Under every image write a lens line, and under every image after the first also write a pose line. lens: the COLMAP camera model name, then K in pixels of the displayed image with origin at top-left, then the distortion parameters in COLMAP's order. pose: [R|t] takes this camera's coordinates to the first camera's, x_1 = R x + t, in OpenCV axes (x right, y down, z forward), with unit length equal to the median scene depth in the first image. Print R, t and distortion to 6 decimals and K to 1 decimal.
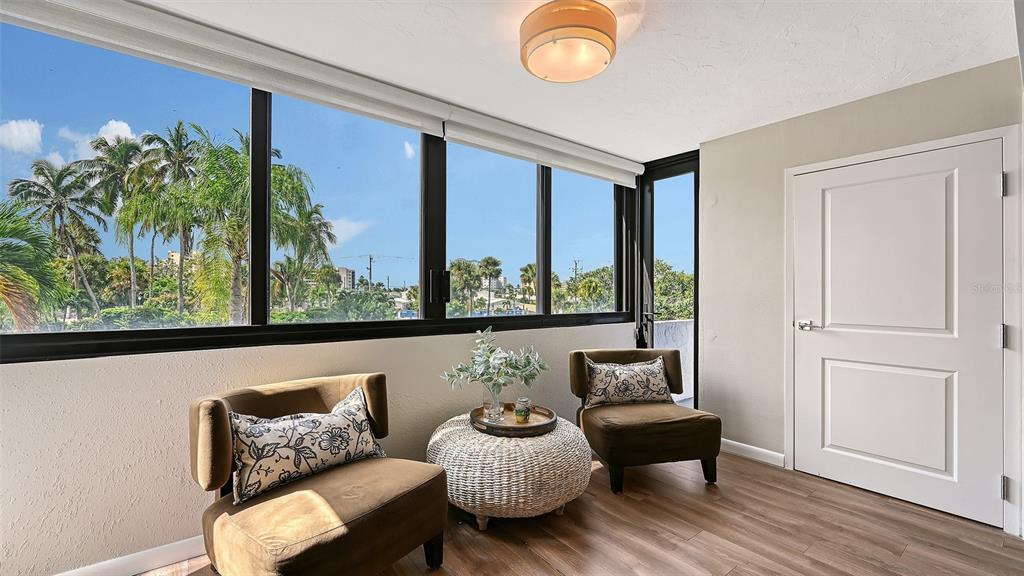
lens RADIAL K [[412.5, 0, 505.1], [0, 412.5, 292.8], [0, 0, 1]] dist [0.001596, 0.000523]
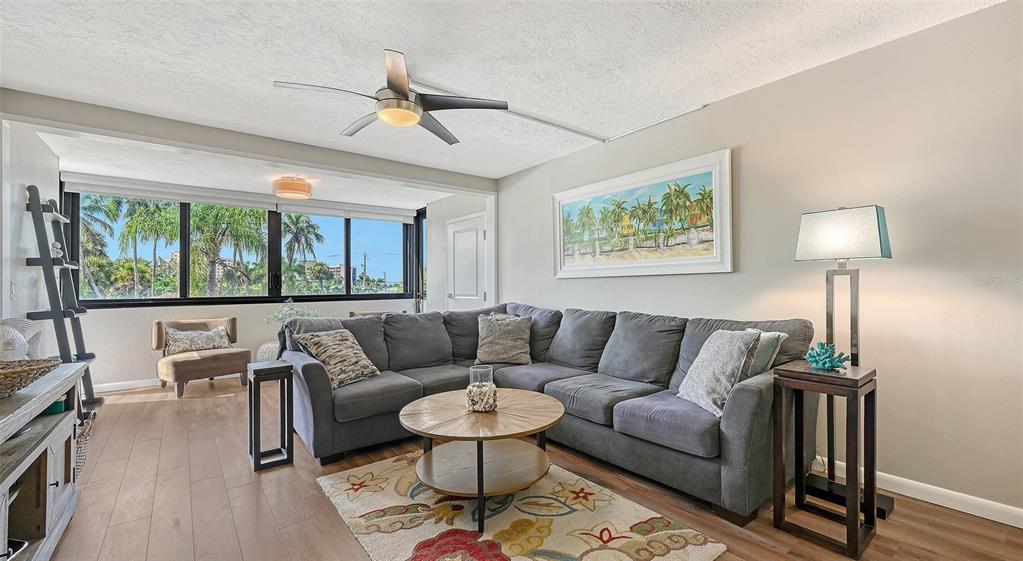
lens RADIAL K [[413.9, 0, 513.8], [0, 413.9, 277.8], [0, 0, 1]] dist [-0.000295, -0.000233]
pose [[0.999815, -0.018341, 0.005711, 0.087557], [0.018454, 0.999622, -0.020366, 0.002851], [-0.005335, 0.020467, 0.999776, -0.095064]]
